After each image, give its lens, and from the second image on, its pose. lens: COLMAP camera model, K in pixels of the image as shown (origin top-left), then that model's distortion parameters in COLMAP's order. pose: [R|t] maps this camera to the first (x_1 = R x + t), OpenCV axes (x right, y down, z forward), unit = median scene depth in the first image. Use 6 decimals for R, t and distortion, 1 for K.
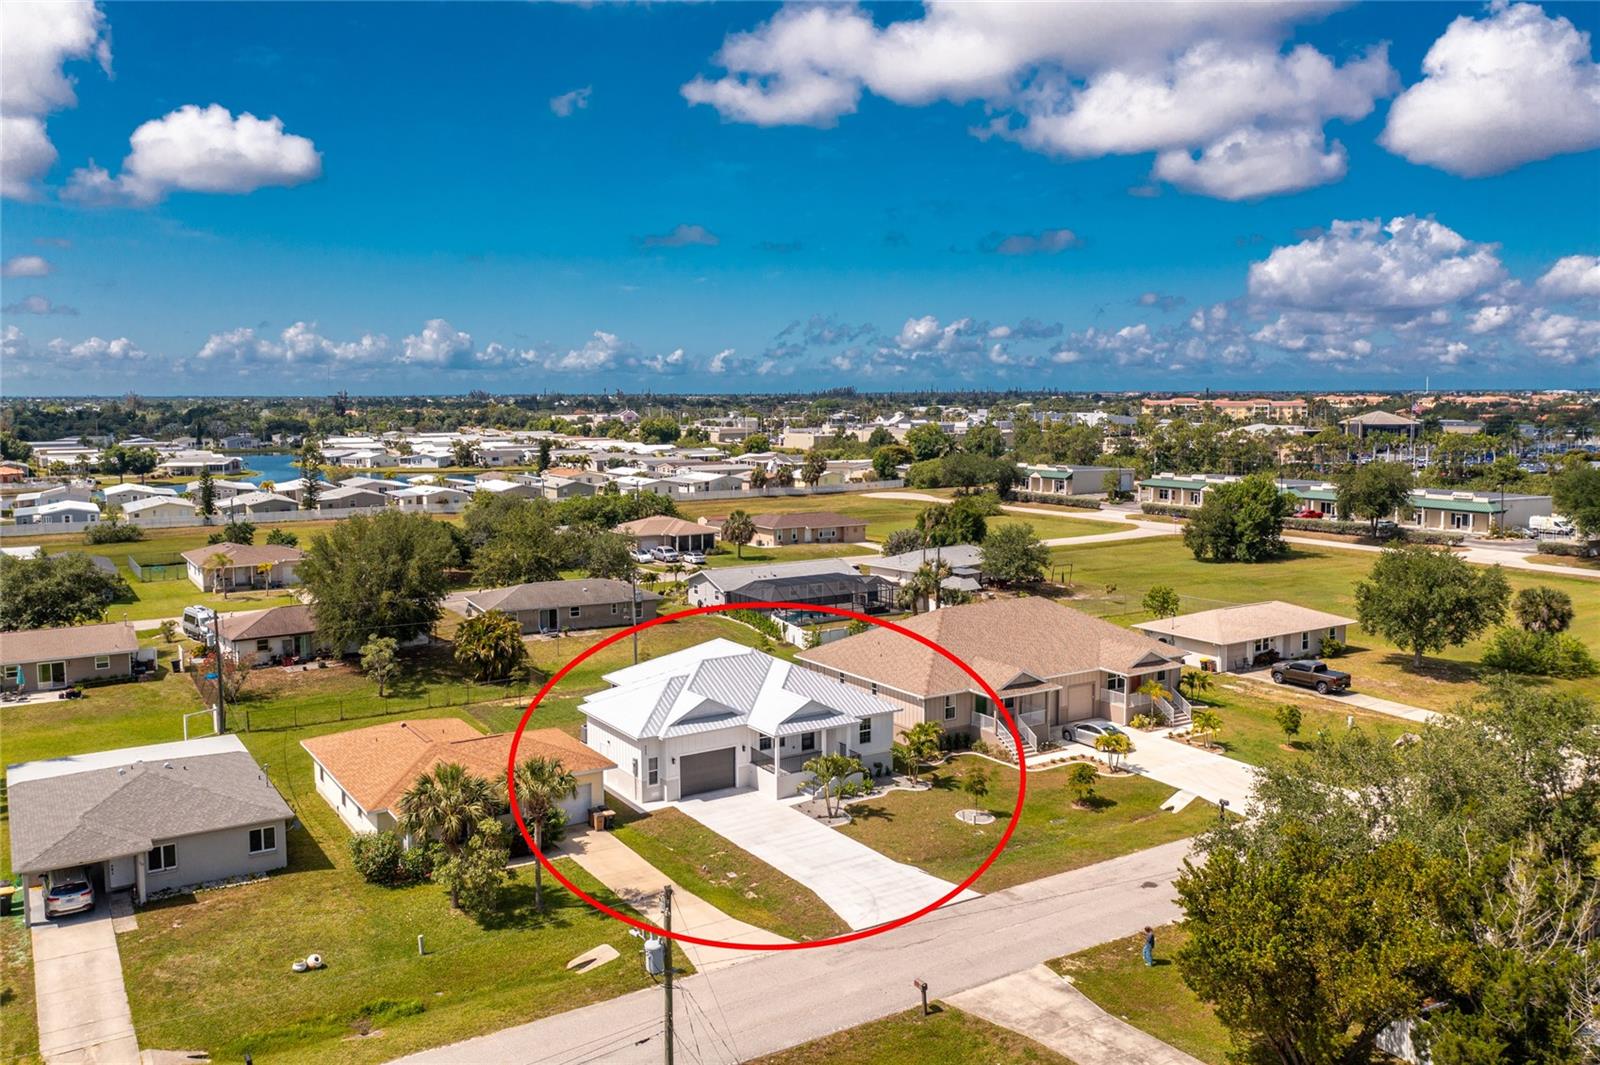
lens RADIAL K [[1276.0, 0, 791.5], [0, 1276.0, 518.4], [0, 0, 1]] dist [-0.003435, 0.004609]
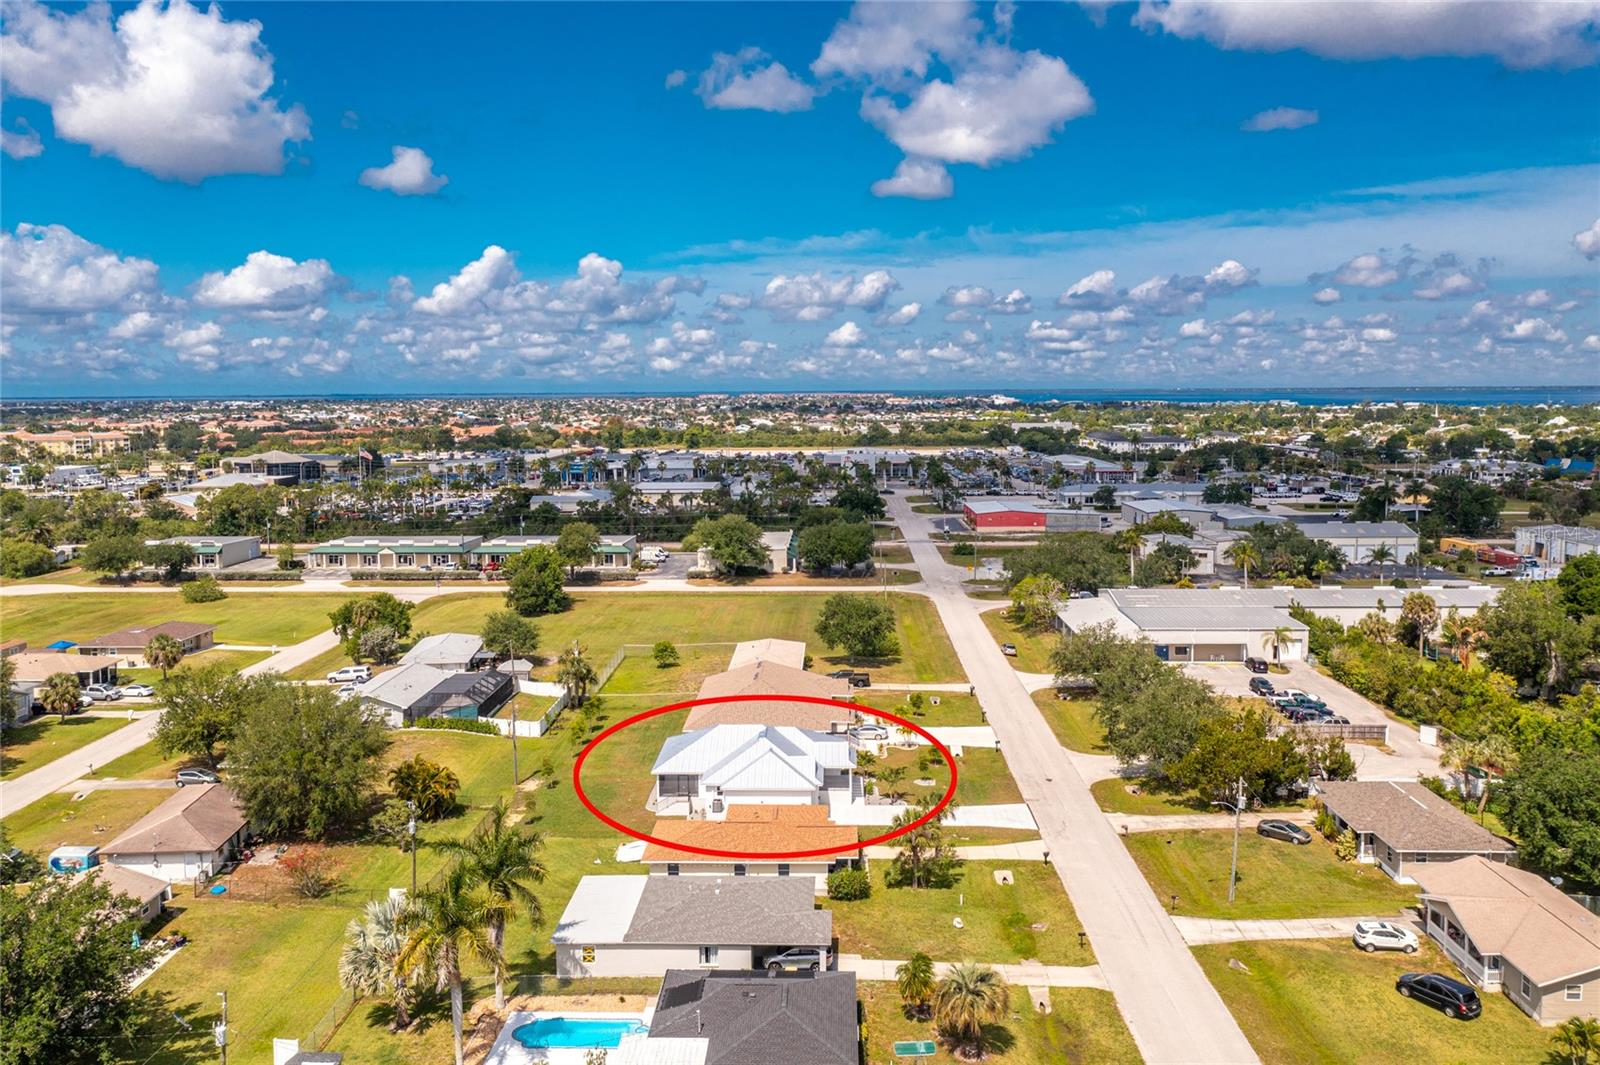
lens RADIAL K [[1277.8, 0, 800.0], [0, 1277.8, 532.5], [0, 0, 1]] dist [-0.005588, -0.002058]
pose [[0.559203, -0.093092, 0.823788, -1.228155], [0.086967, 0.994780, 0.053380, -0.203403], [-0.824457, 0.041792, 0.564380, 0.081116]]
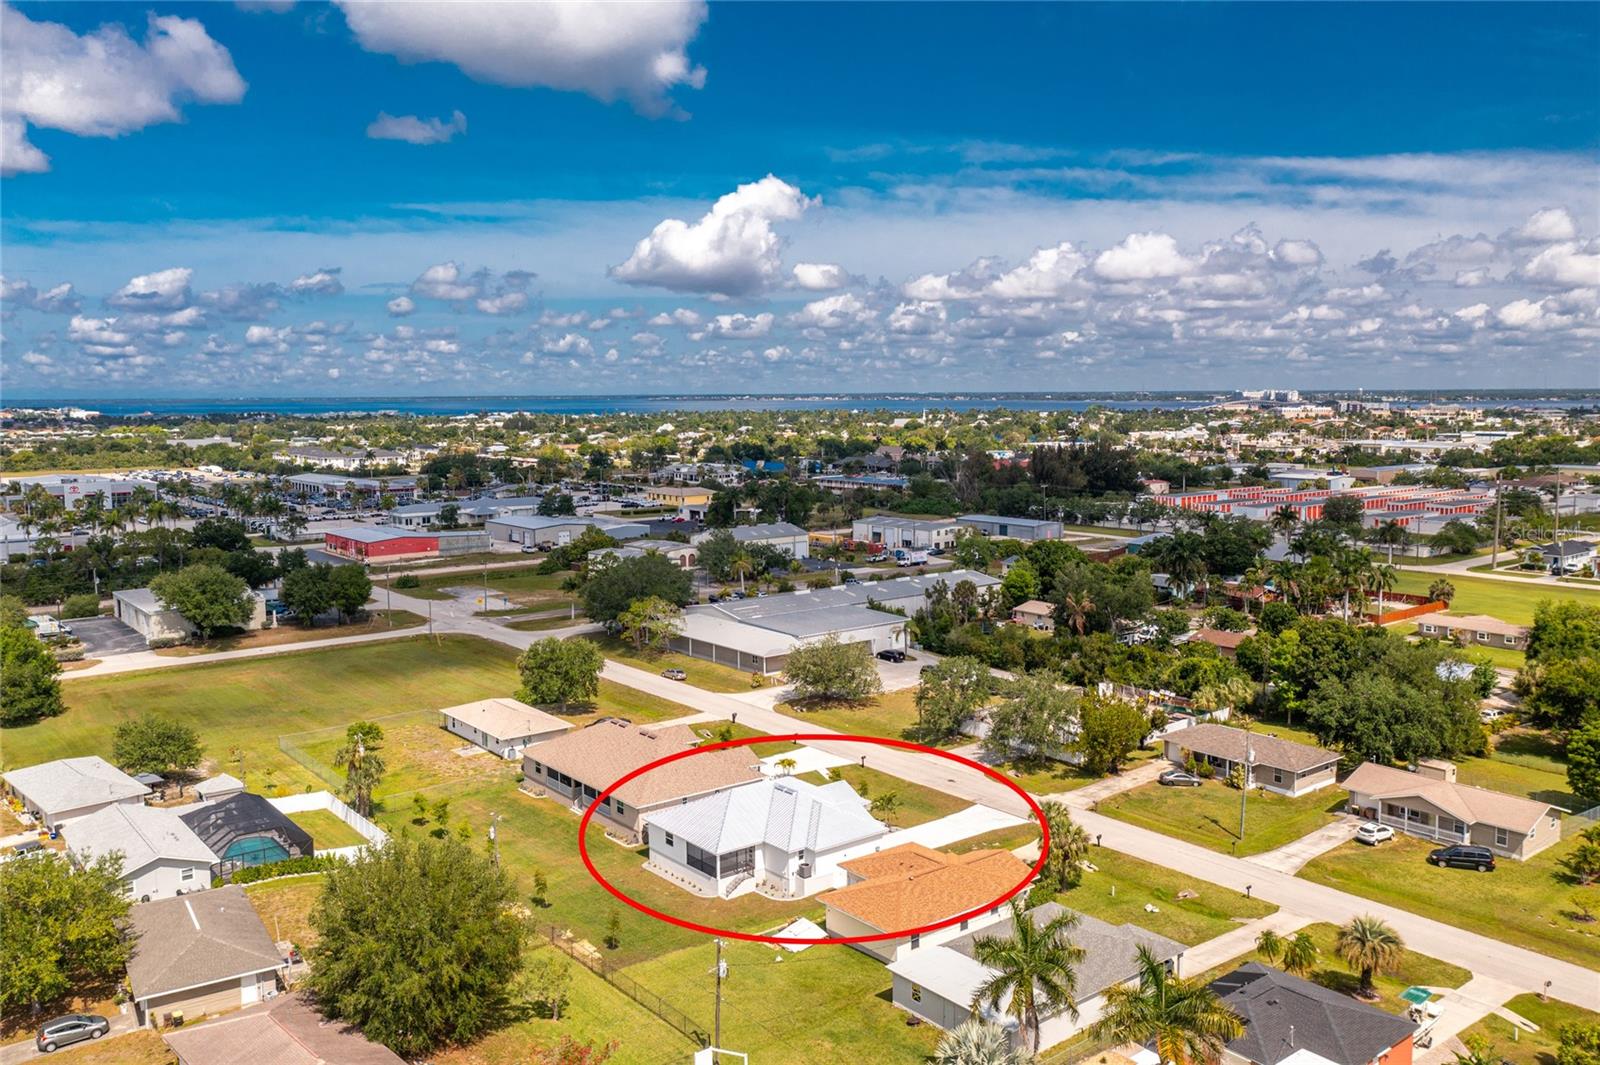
lens RADIAL K [[1270.7, 0, 798.9], [0, 1270.7, 575.4], [0, 0, 1]] dist [-0.001262, 0.002107]
pose [[-0.111807, -0.138666, 0.984008, -1.399678], [0.105133, 0.983008, 0.150471, -0.335903], [-0.988153, 0.120276, -0.095329, 1.054027]]
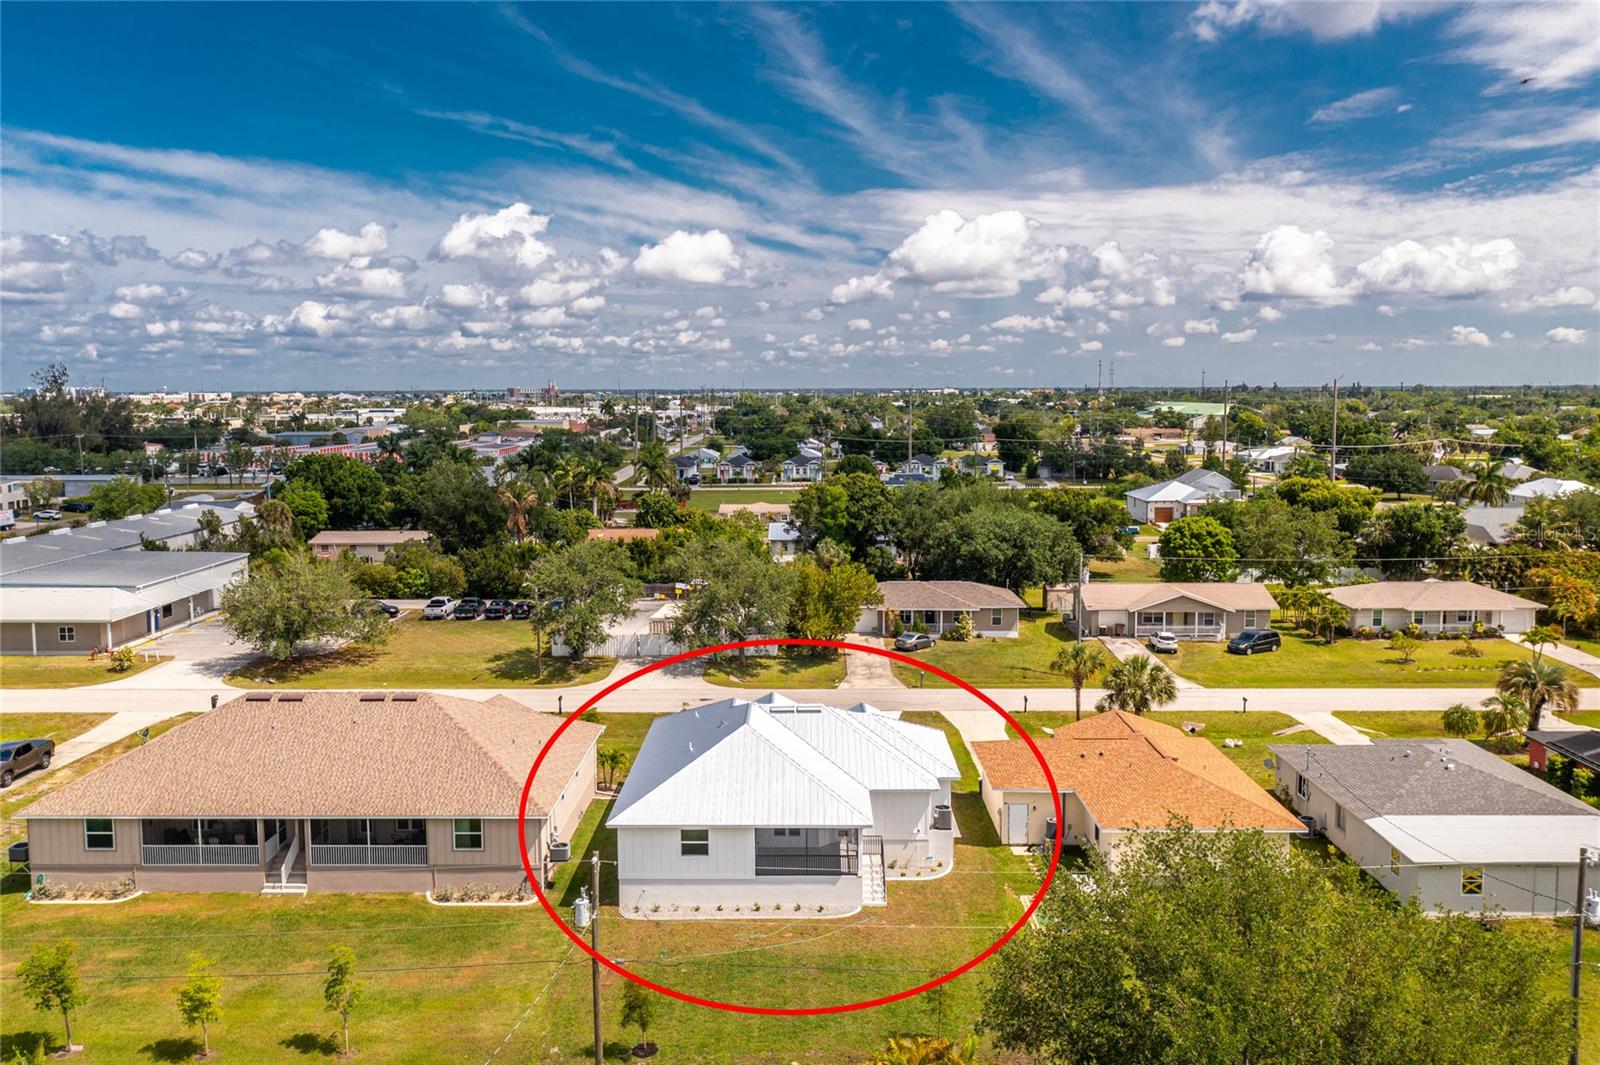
lens RADIAL K [[1276.0, 0, 791.5], [0, 1276.0, 518.4], [0, 0, 1]] dist [-0.003435, 0.004609]
pose [[-0.839471, -0.047245, 0.541347, -0.481513], [0.062181, 0.981318, 0.182068, -0.158804], [-0.539835, 0.186502, -0.820850, 1.602385]]
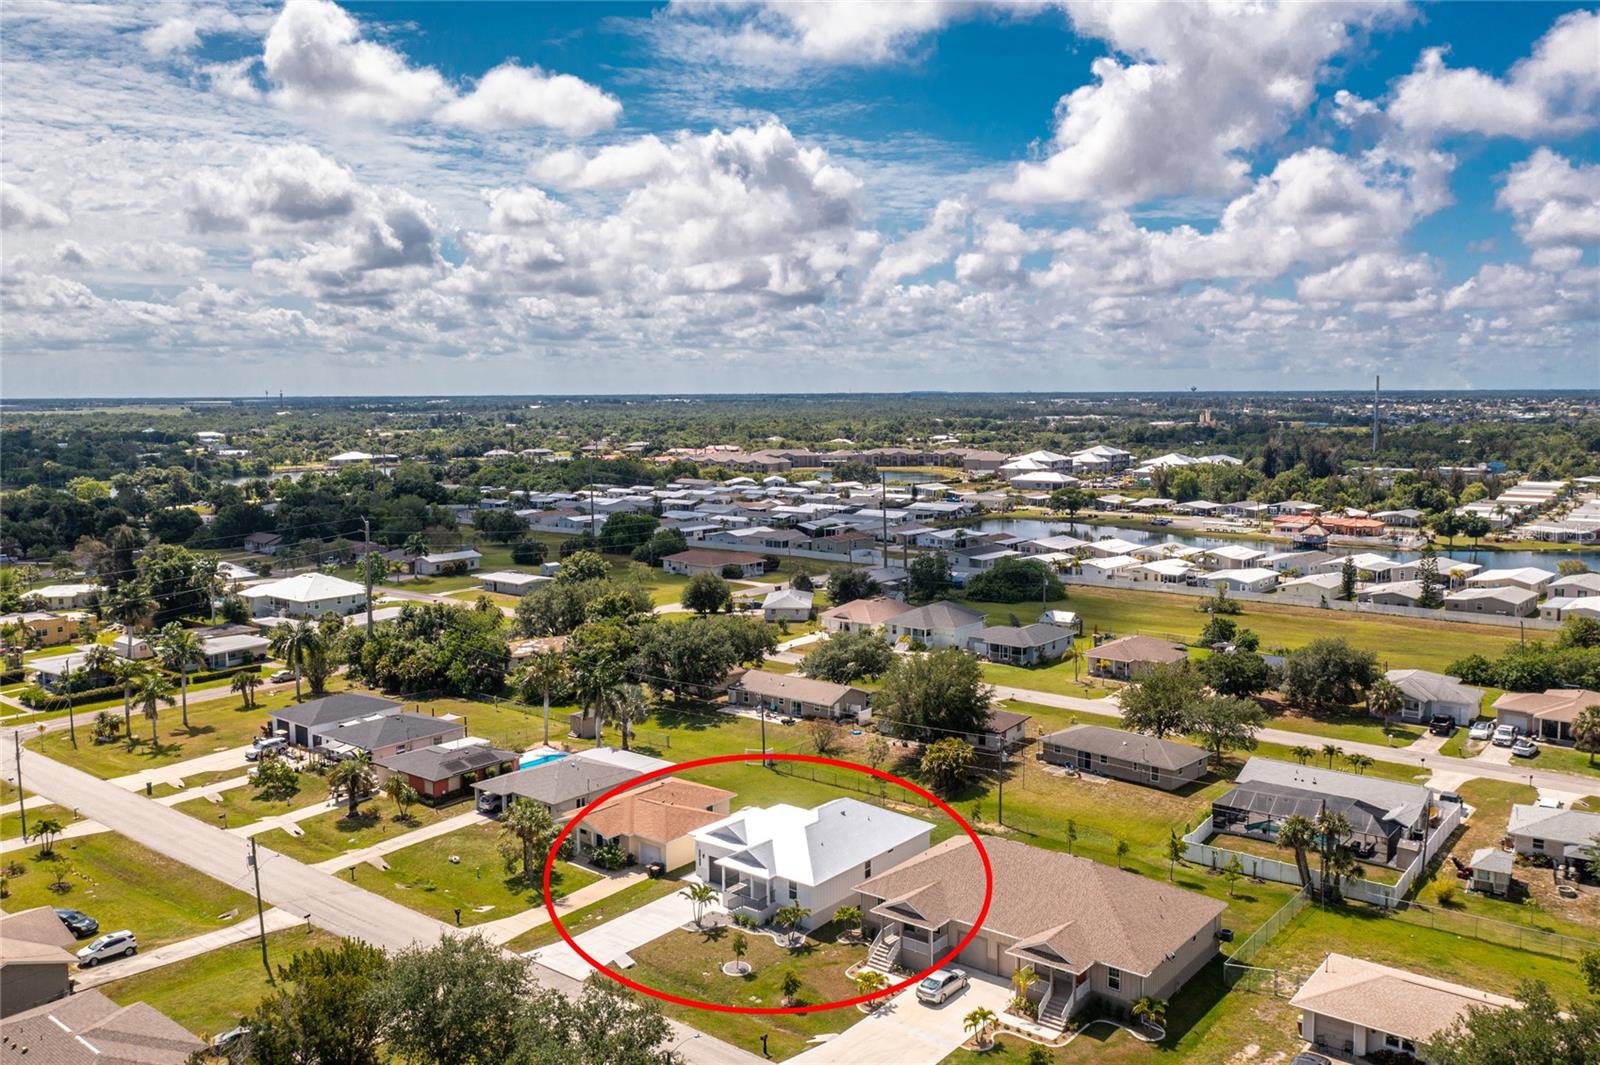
lens RADIAL K [[1272.7, 0, 775.1], [0, 1272.7, 530.1], [0, 0, 1]] dist [0.005228, 0.006364]
pose [[0.308749, 0.102596, -0.945594, 1.205415], [-0.084312, 0.993204, 0.080233, -0.299870], [0.947399, 0.054953, 0.315301, 0.494439]]
